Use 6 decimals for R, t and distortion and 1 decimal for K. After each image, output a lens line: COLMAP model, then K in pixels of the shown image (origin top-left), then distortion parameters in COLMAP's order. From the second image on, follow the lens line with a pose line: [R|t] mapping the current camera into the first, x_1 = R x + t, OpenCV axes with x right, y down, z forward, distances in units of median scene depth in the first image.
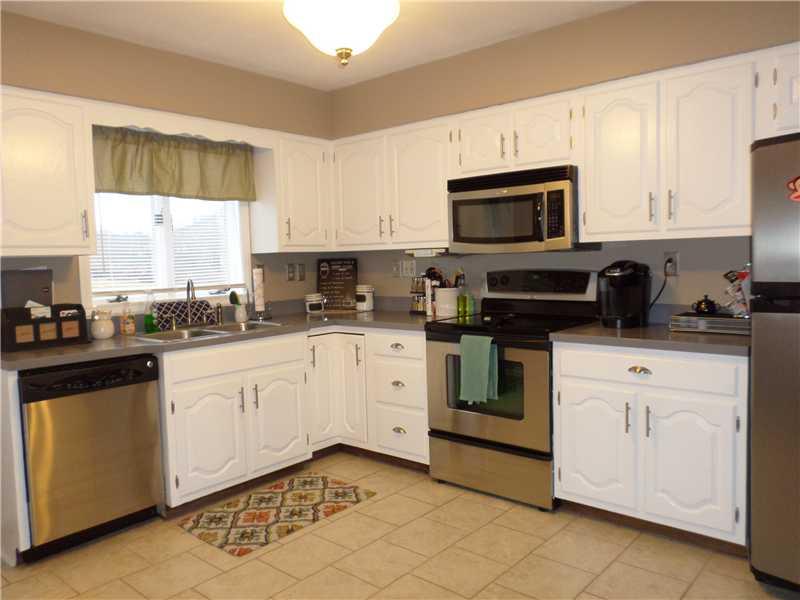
lens RADIAL K [[579.8, 0, 400.3], [0, 579.8, 311.1], [0, 0, 1]] dist [0.000561, 0.001566]
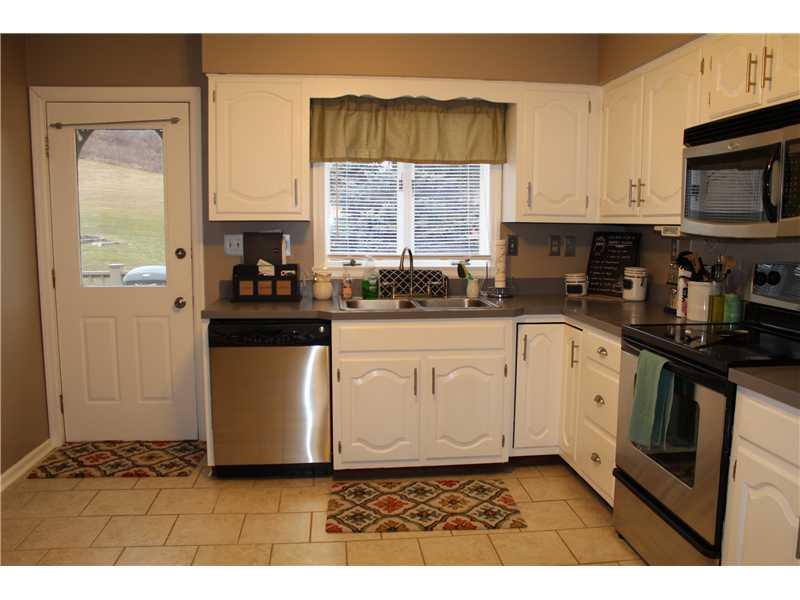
lens RADIAL K [[638.7, 0, 400.0], [0, 638.7, 300.0], [0, 0, 1]] dist [-0.124562, 0.003467]
pose [[0.714064, 0.112066, -0.691052, 0.380012], [-0.086226, 0.993667, 0.072042, -0.045296], [0.694750, 0.008144, 0.719205, 0.232459]]
